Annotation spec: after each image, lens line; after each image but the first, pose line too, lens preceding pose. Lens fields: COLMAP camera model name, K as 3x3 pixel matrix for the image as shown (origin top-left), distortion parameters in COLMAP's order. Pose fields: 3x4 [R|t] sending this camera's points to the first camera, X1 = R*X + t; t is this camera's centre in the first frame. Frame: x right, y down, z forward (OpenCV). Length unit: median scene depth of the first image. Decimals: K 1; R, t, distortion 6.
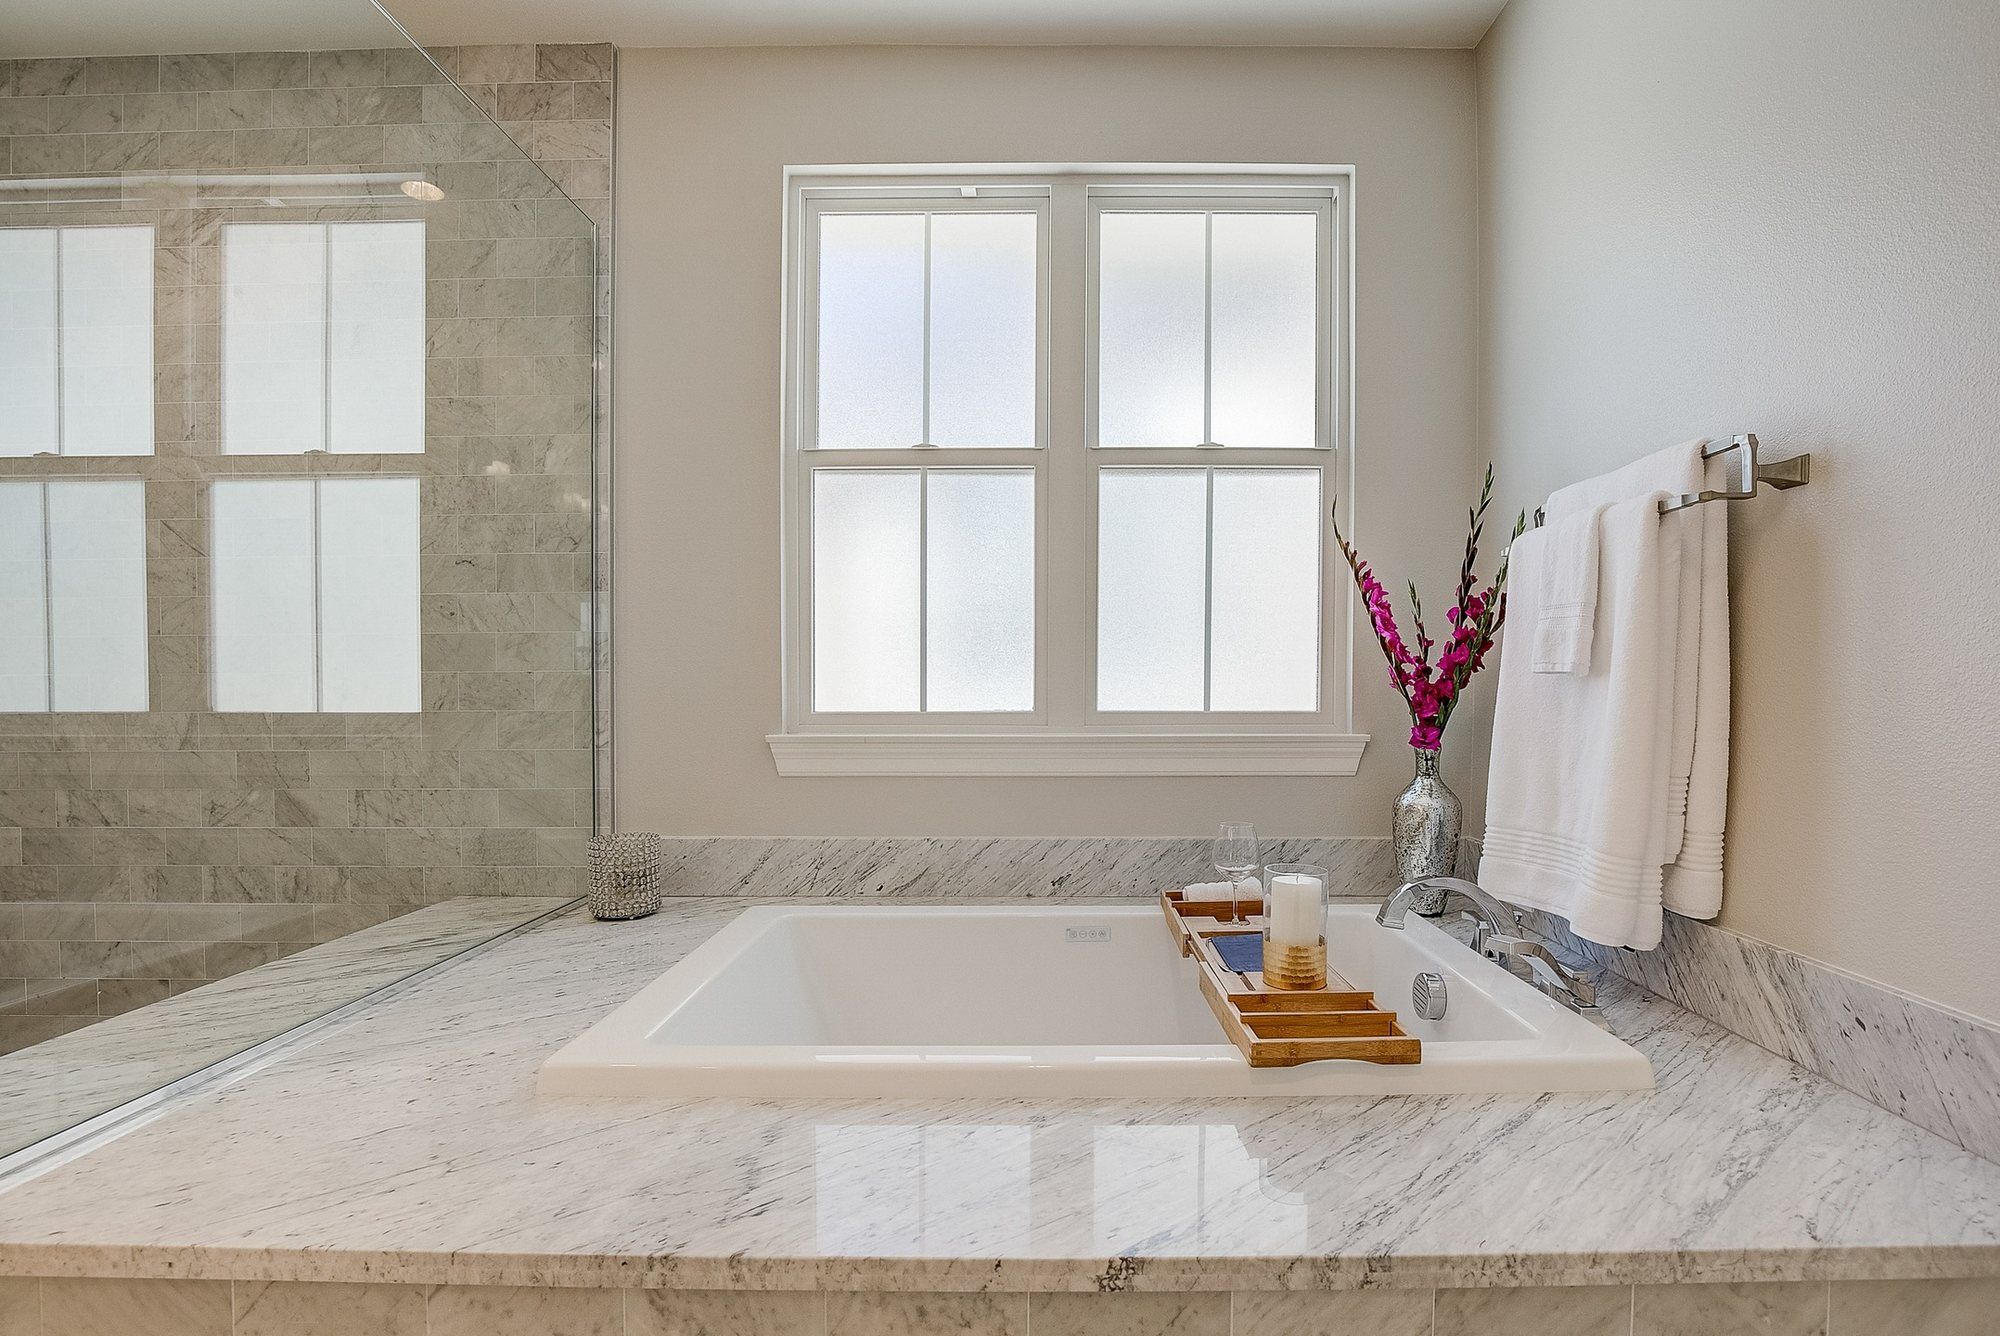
lens RADIAL K [[917.9, 0, 1024.6], [0, 917.9, 719.7], [0, 0, 1]] dist [-0.025320, 0.000690]
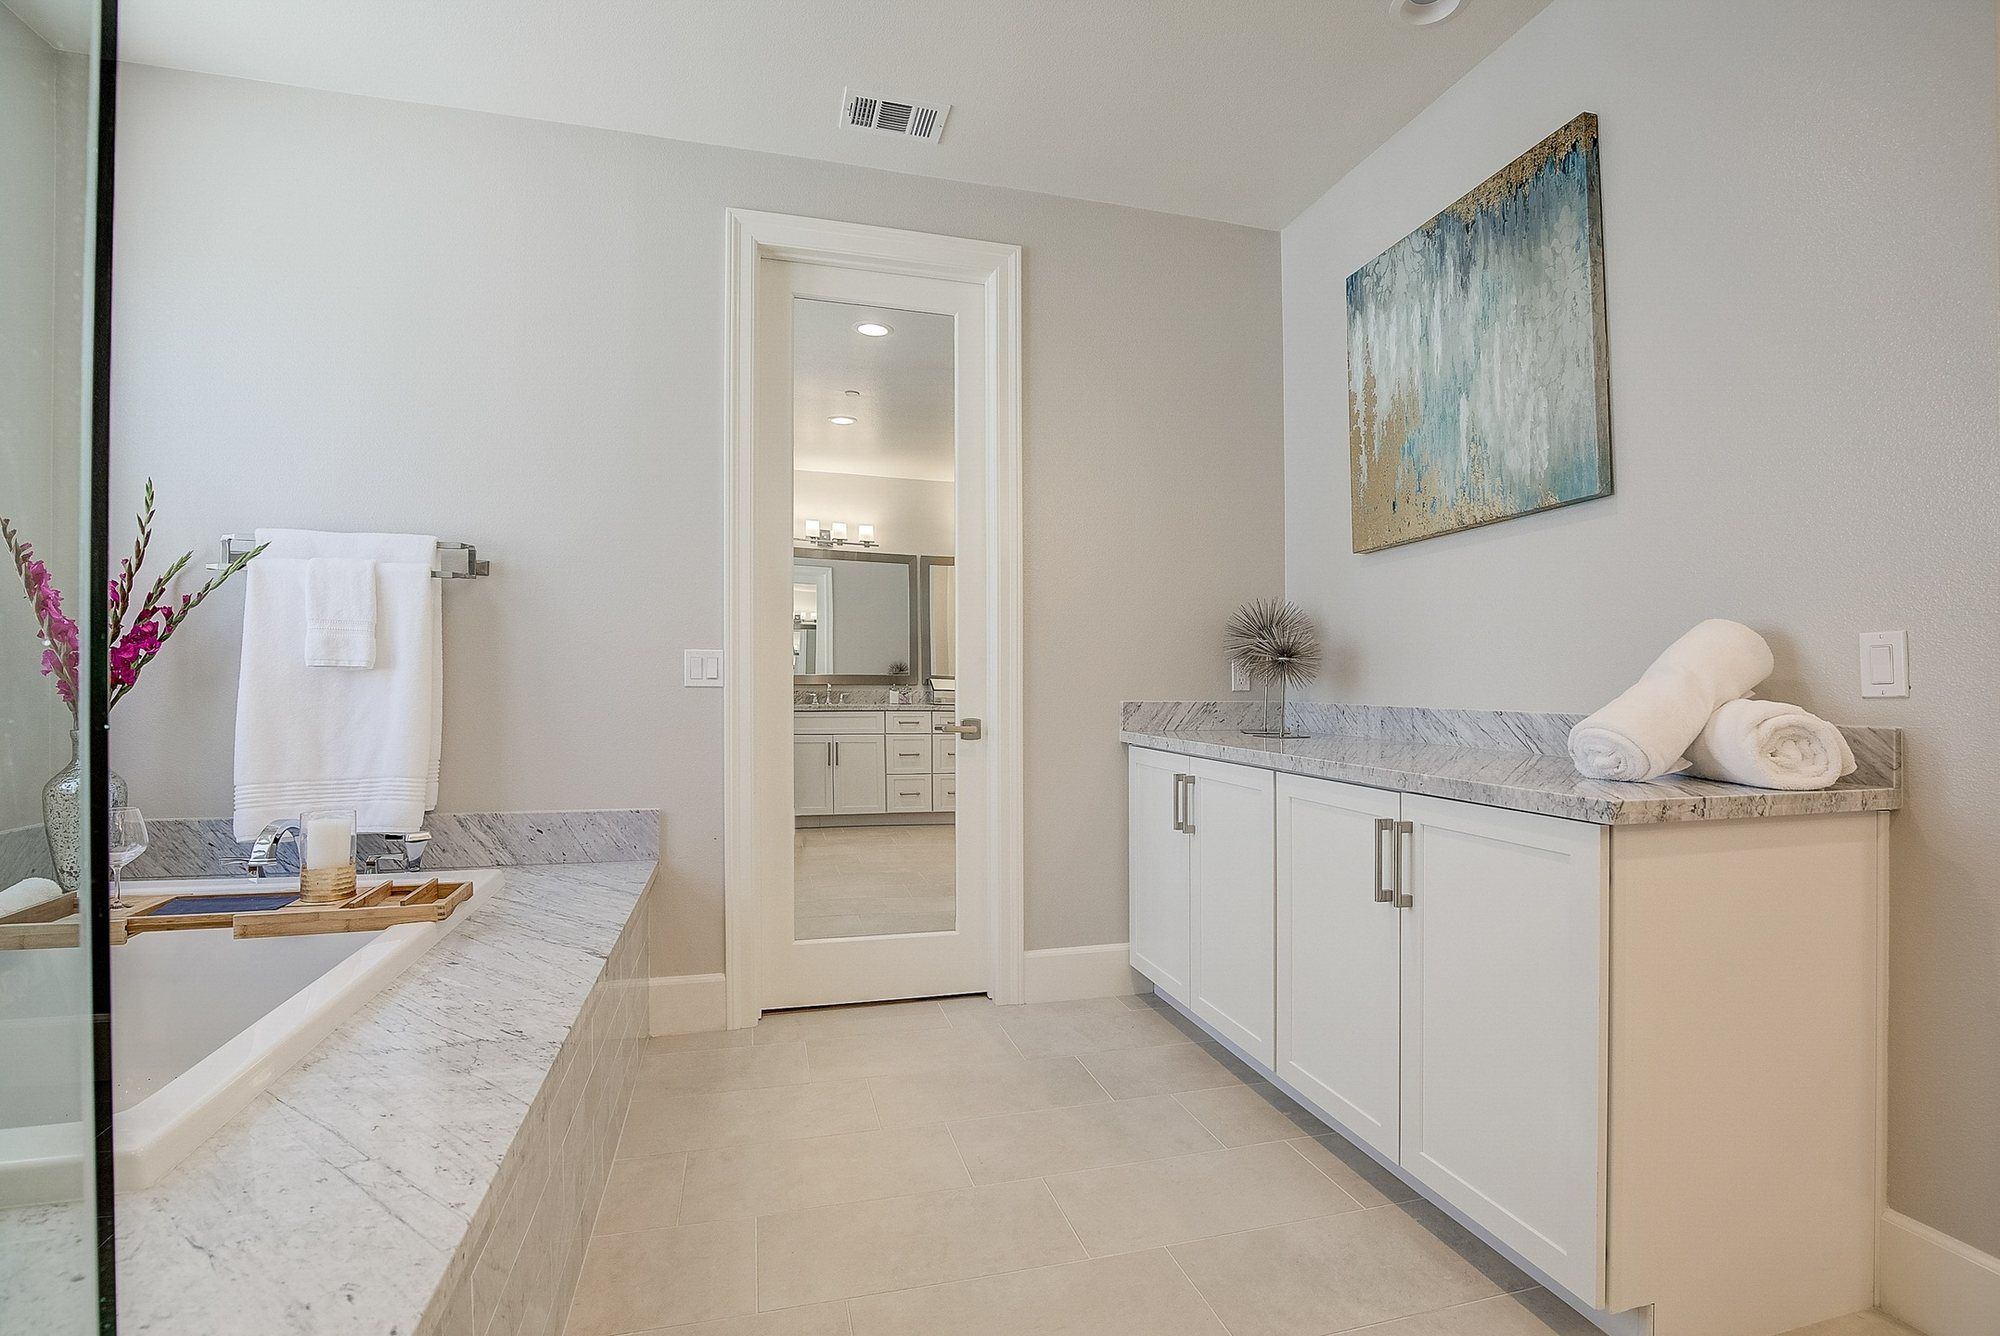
lens RADIAL K [[917.9, 0, 1001.0], [0, 917.9, 673.9], [0, 0, 1]] dist [-0.025320, 0.000690]
pose [[-0.269523, 0.012895, 0.962908, -1.359703], [0.027125, 0.999615, -0.005794, -0.002555], [-0.962612, 0.024557, -0.269769, 0.449703]]
